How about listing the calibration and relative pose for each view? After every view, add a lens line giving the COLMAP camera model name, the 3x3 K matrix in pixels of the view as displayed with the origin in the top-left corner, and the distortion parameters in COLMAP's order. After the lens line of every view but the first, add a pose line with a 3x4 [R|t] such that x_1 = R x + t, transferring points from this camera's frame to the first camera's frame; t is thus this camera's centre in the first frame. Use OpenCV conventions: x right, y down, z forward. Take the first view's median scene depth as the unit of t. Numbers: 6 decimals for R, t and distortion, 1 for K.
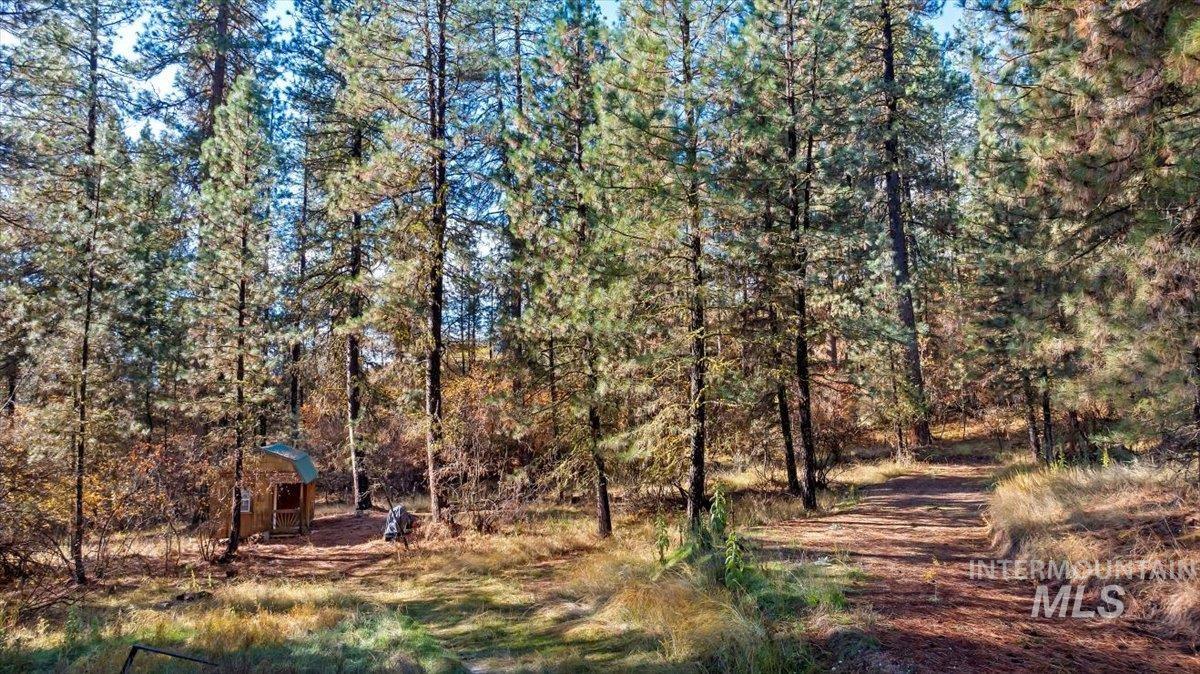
lens RADIAL K [[797.1, 0, 600.0], [0, 797.1, 337.0], [0, 0, 1]] dist [0.000505, 0.000101]
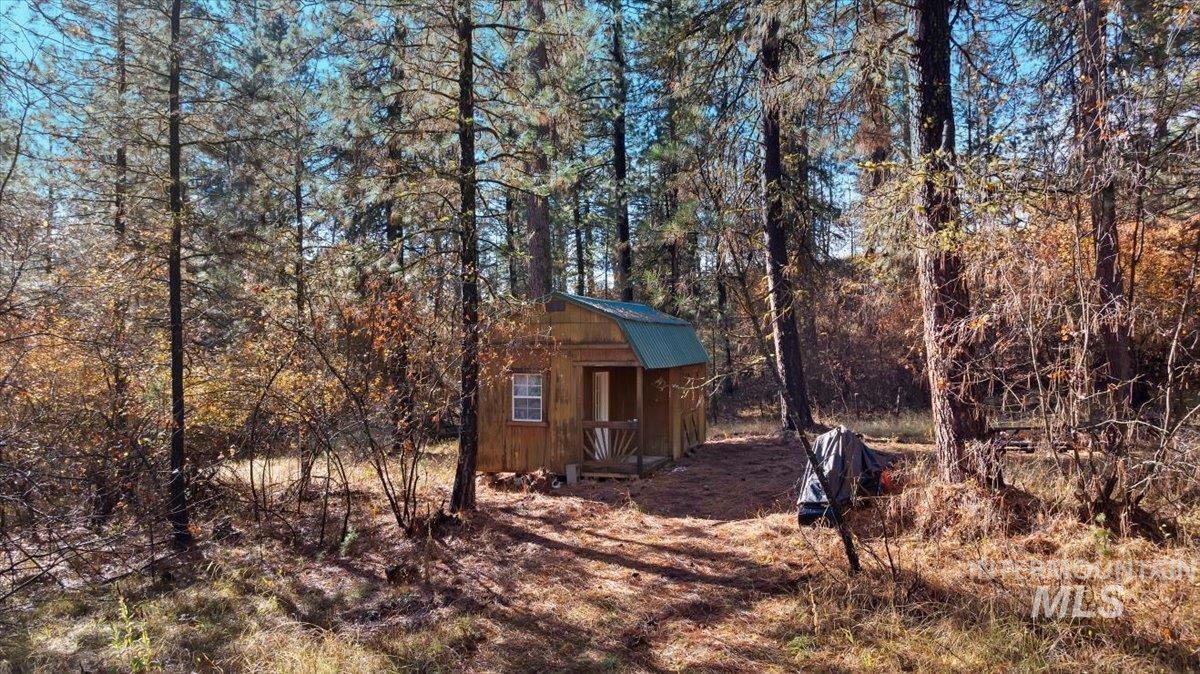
lens RADIAL K [[832.5, 0, 607.0], [0, 832.5, 342.3], [0, 0, 1]] dist [-0.051030, 0.045351]
pose [[0.839174, -0.001135, -0.543861, -0.139462], [0.060303, 0.994026, 0.090973, 0.136292], [0.540509, -0.109138, 0.834230, 0.647587]]
